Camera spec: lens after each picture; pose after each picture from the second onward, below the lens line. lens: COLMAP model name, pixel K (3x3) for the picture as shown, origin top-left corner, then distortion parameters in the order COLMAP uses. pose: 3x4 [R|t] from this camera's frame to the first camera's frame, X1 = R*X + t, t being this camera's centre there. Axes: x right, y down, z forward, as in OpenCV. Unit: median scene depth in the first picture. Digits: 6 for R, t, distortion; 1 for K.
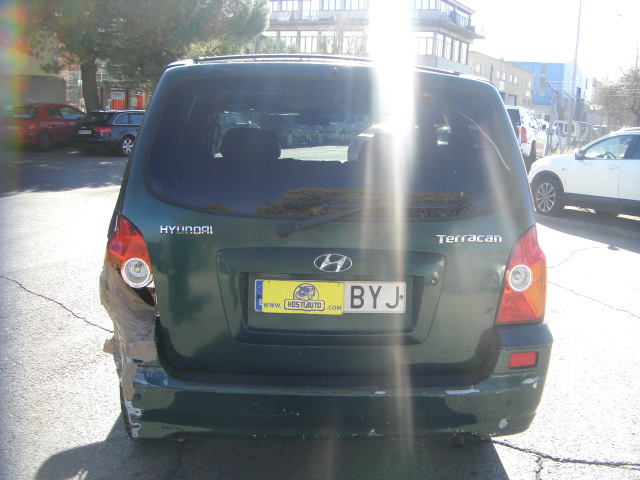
lens RADIAL K [[707.4, 0, 323.7], [0, 707.4, 235.9], [0, 0, 1]] dist [-0.119814, 0.000000]
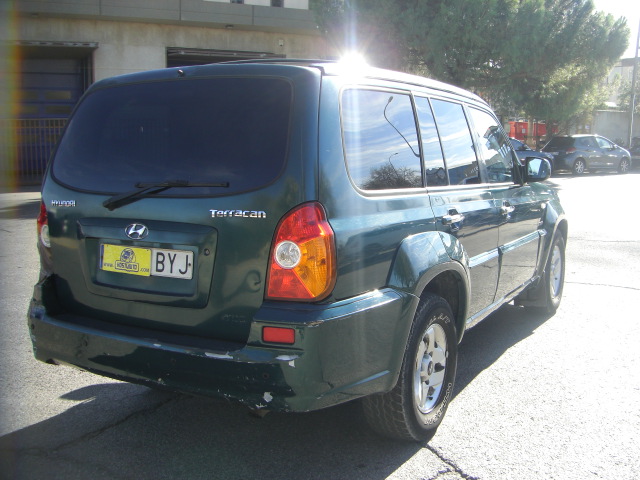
lens RADIAL K [[681.8, 0, 322.7], [0, 681.8, 238.0], [0, 0, 1]] dist [-0.141451, 0.000000]
pose [[0.837787, 0.033690, -0.544957, 0.875785], [-0.051456, 0.998524, -0.017376, 0.051952], [0.543568, 0.042599, 0.838284, 0.210432]]
